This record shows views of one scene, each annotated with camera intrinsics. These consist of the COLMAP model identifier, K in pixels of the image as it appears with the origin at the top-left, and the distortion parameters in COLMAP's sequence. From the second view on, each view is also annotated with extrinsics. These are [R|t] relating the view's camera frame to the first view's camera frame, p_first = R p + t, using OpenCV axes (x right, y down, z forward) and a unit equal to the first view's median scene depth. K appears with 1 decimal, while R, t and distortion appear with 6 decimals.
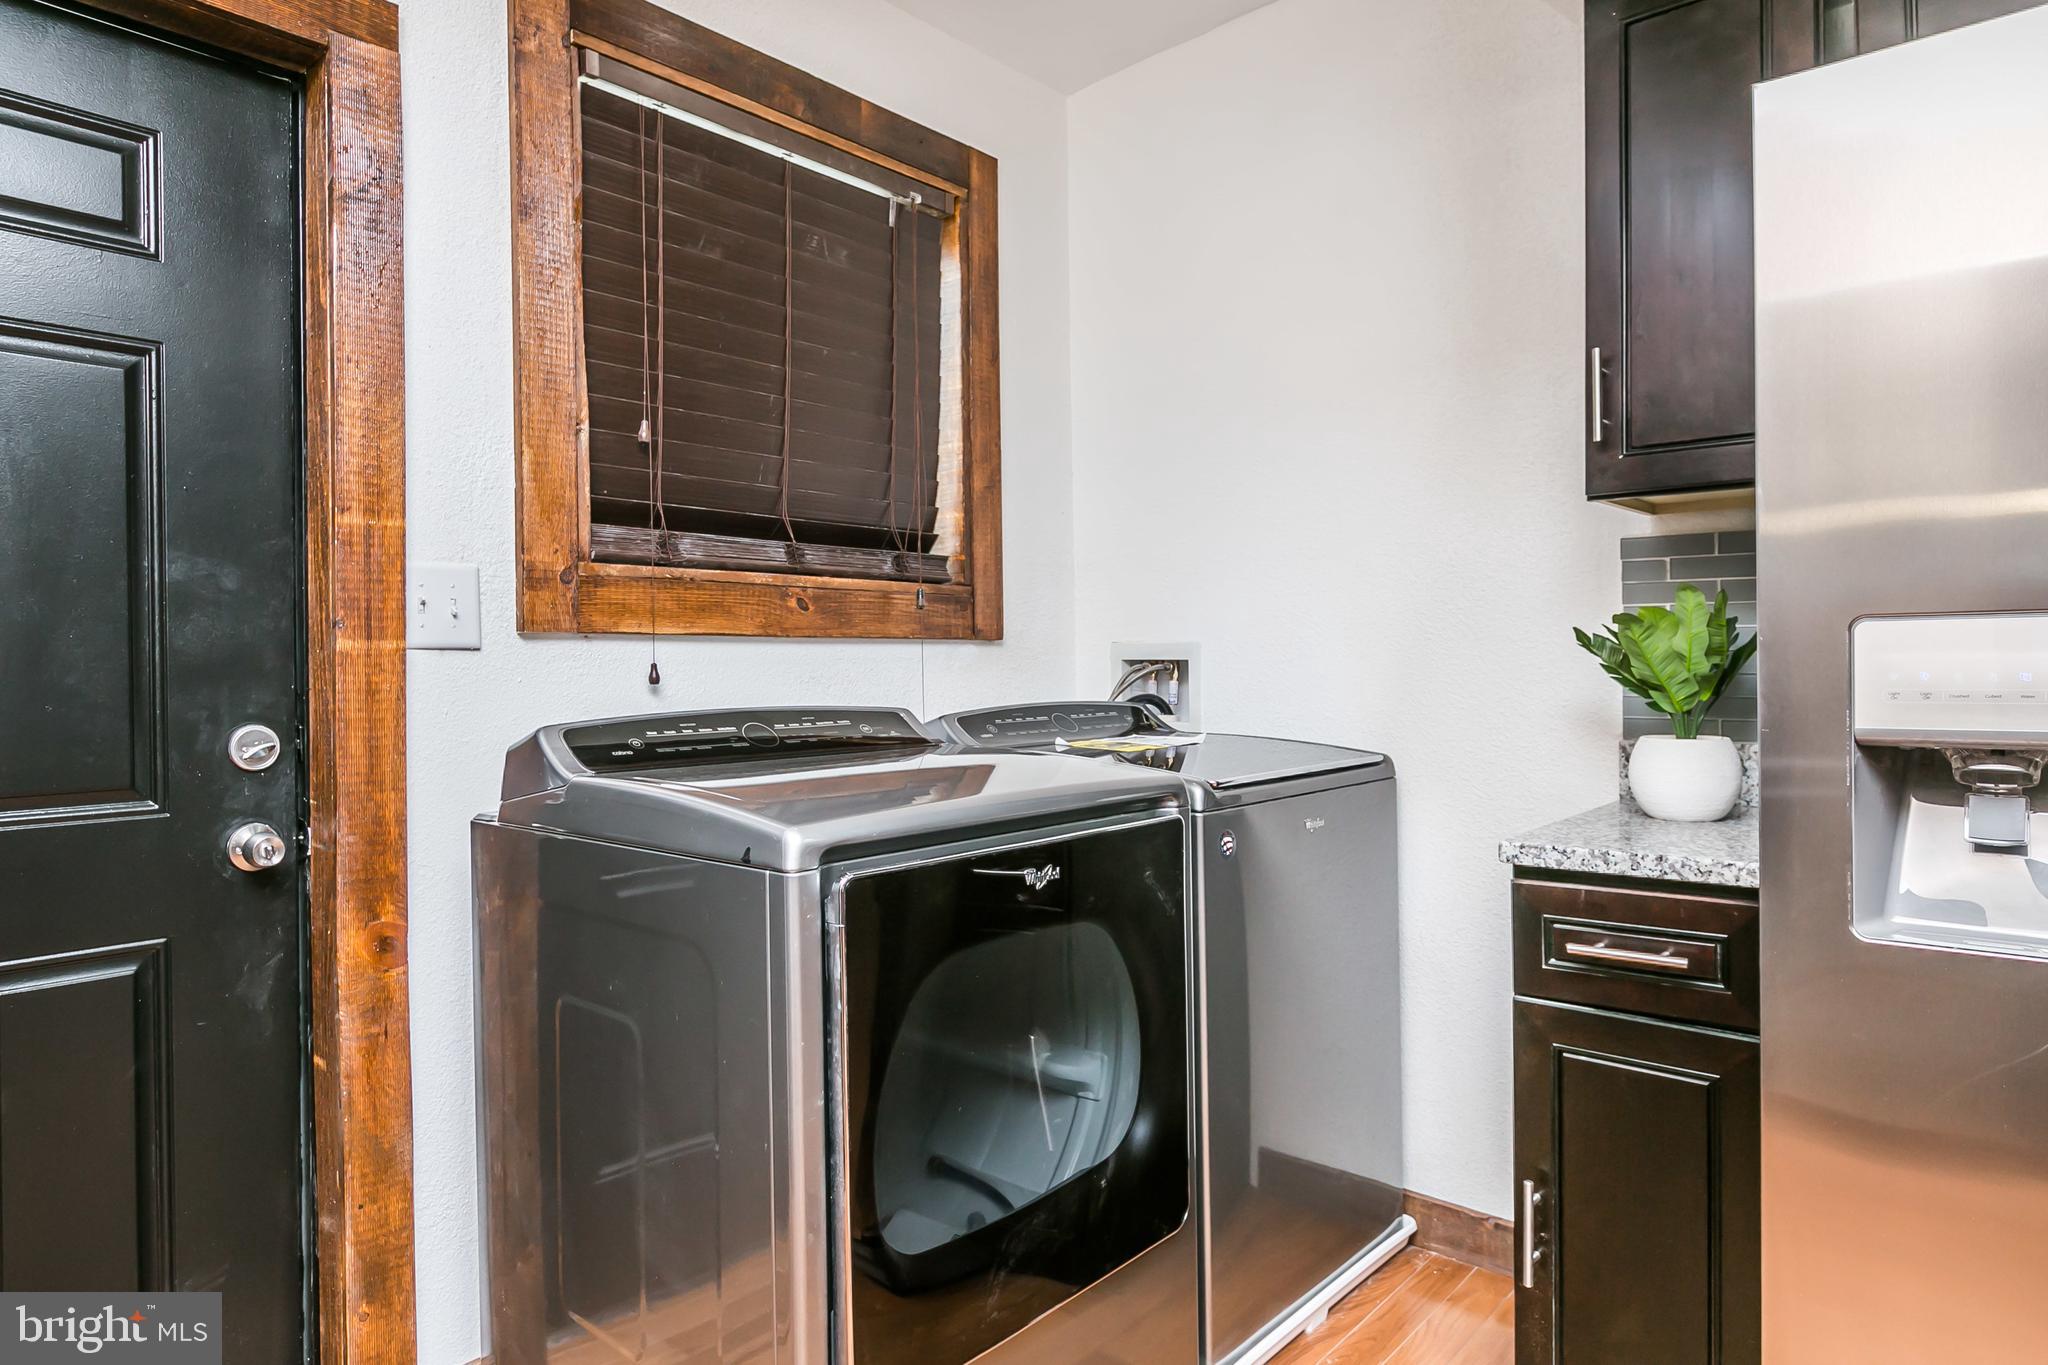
lens RADIAL K [[1253.7, 0, 1010.4], [0, 1253.7, 668.0], [0, 0, 1]] dist [0.029182, 0.001645]
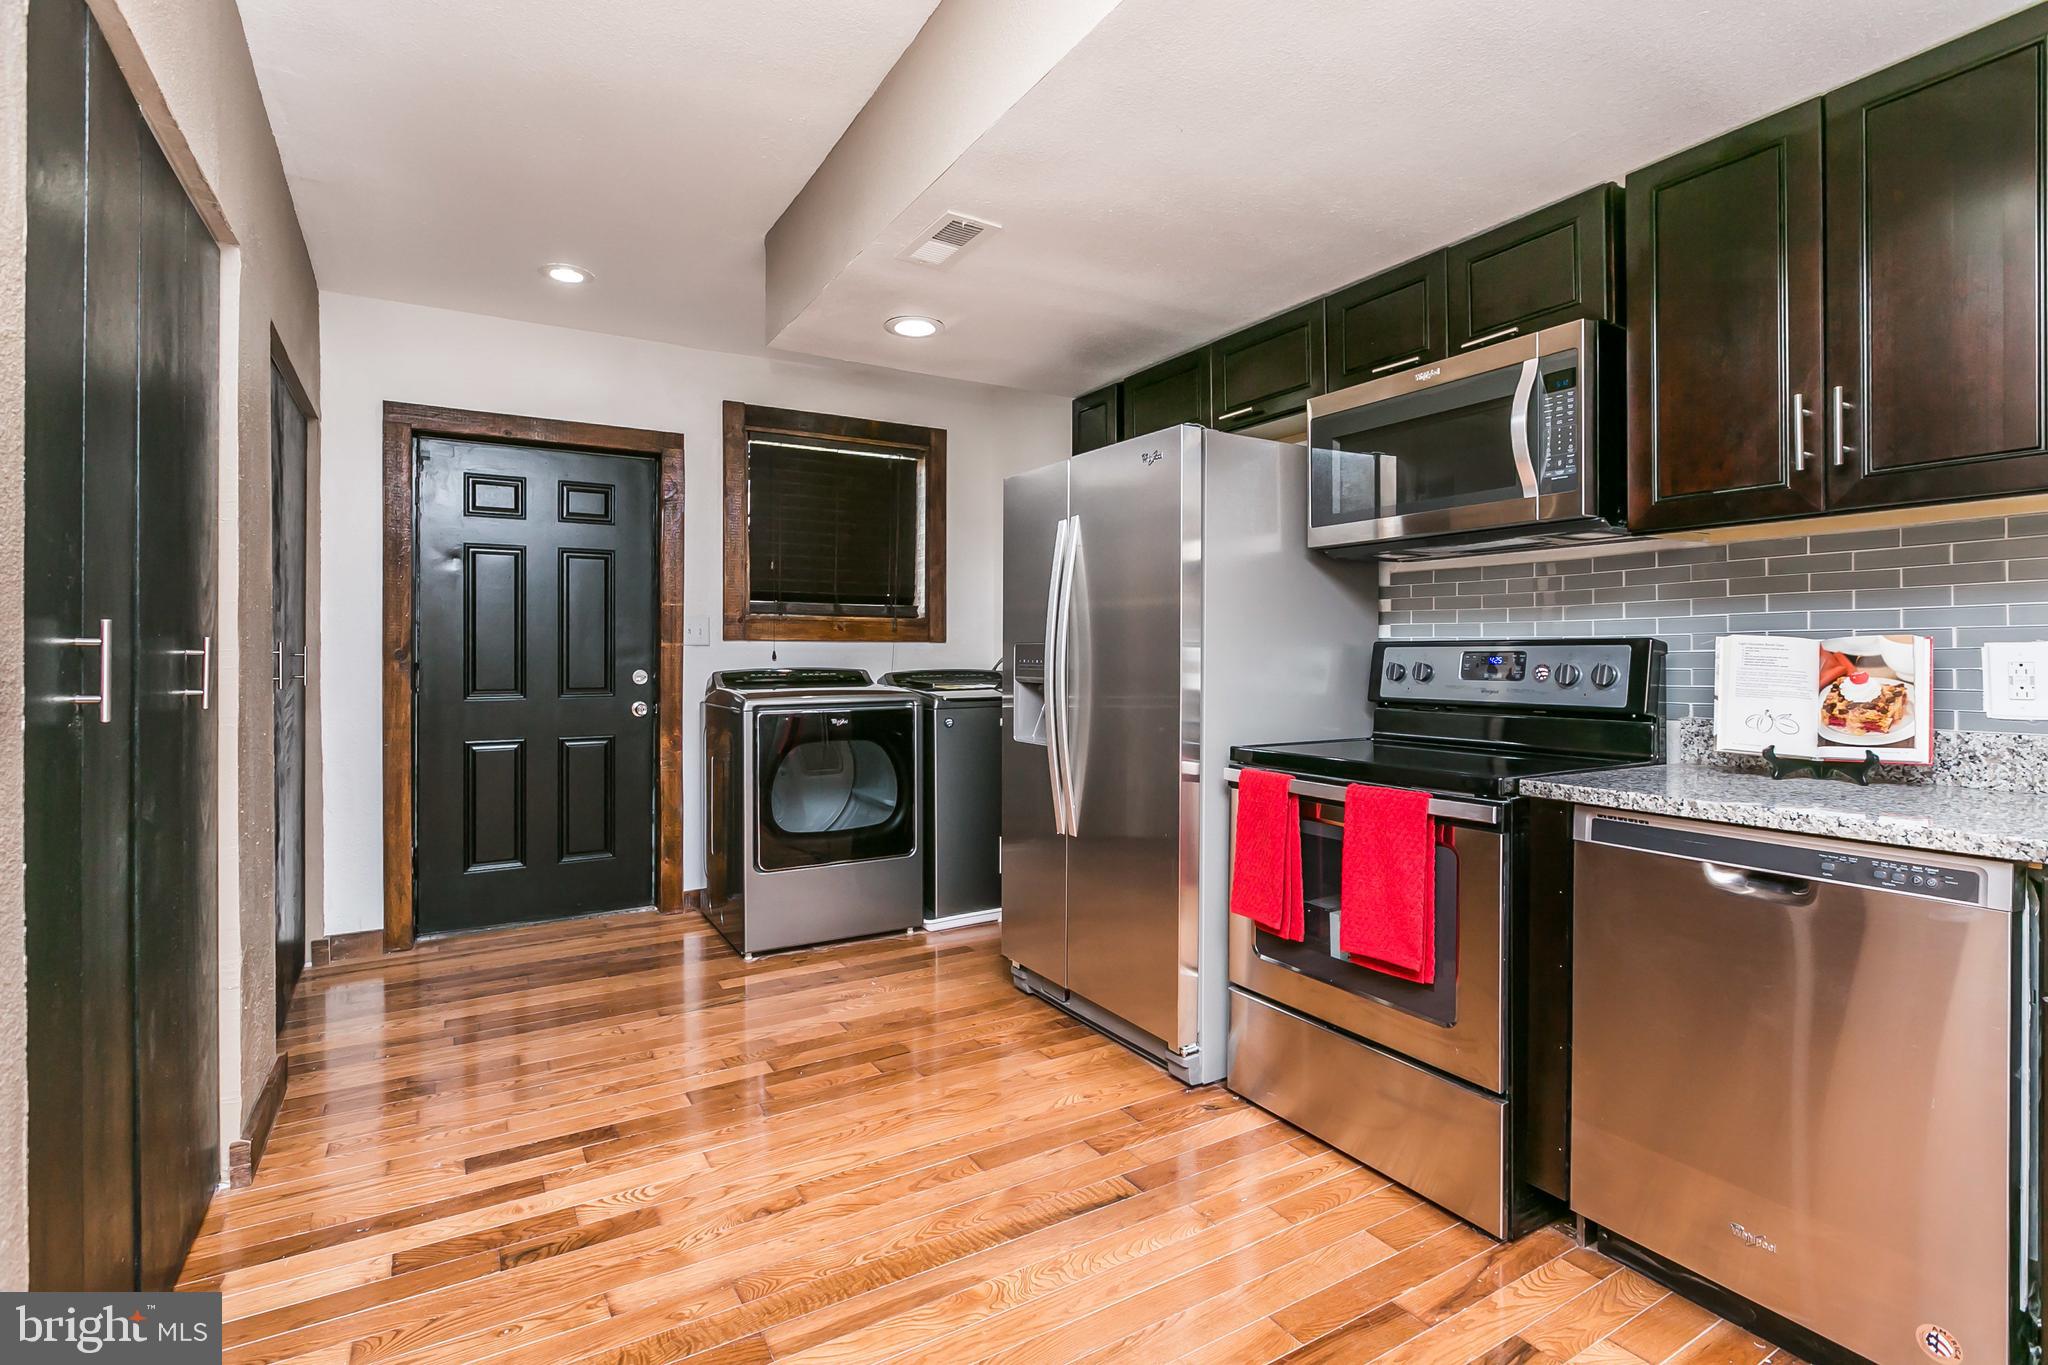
lens RADIAL K [[951.2, 0, 985.5], [0, 951.2, 648.2], [0, 0, 1]] dist [-0.010374, 0.001157]
pose [[0.949283, 0.008670, -0.314303, 0.881229], [-0.010123, 0.999944, -0.002989, -0.009341], [0.314260, 0.006019, 0.949318, -0.887088]]
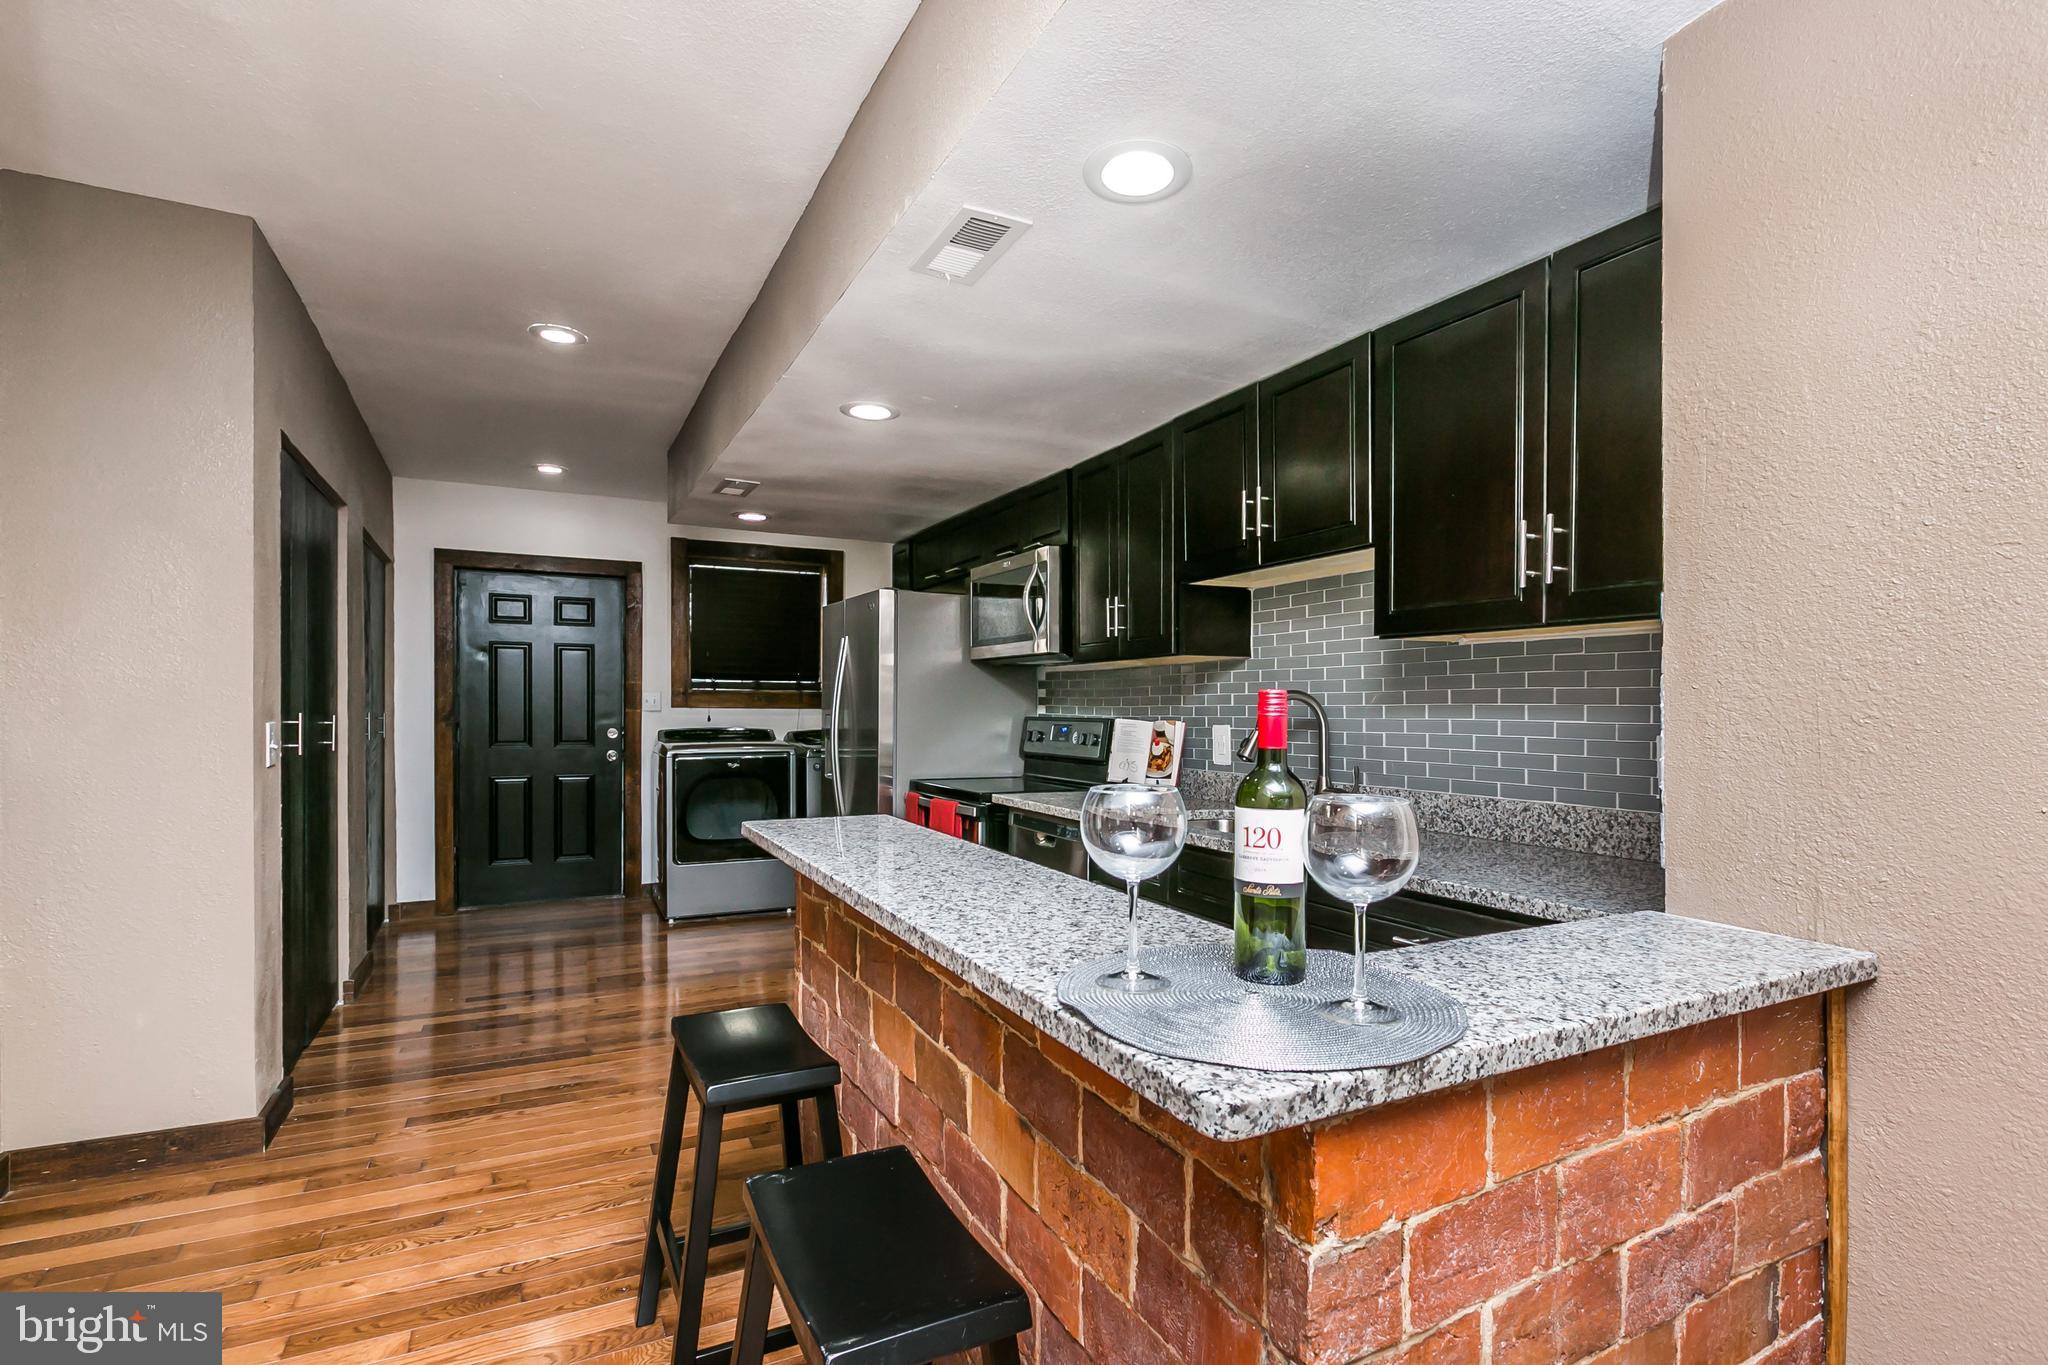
lens RADIAL K [[945.0, 0, 986.6], [0, 945.0, 714.2], [0, 0, 1]] dist [0.000107, 0.001005]
pose [[0.928366, 0.019285, -0.371168, 1.728830], [-0.016551, 0.999807, 0.010551, -0.056685], [0.371300, -0.003652, 0.928506, -1.484722]]
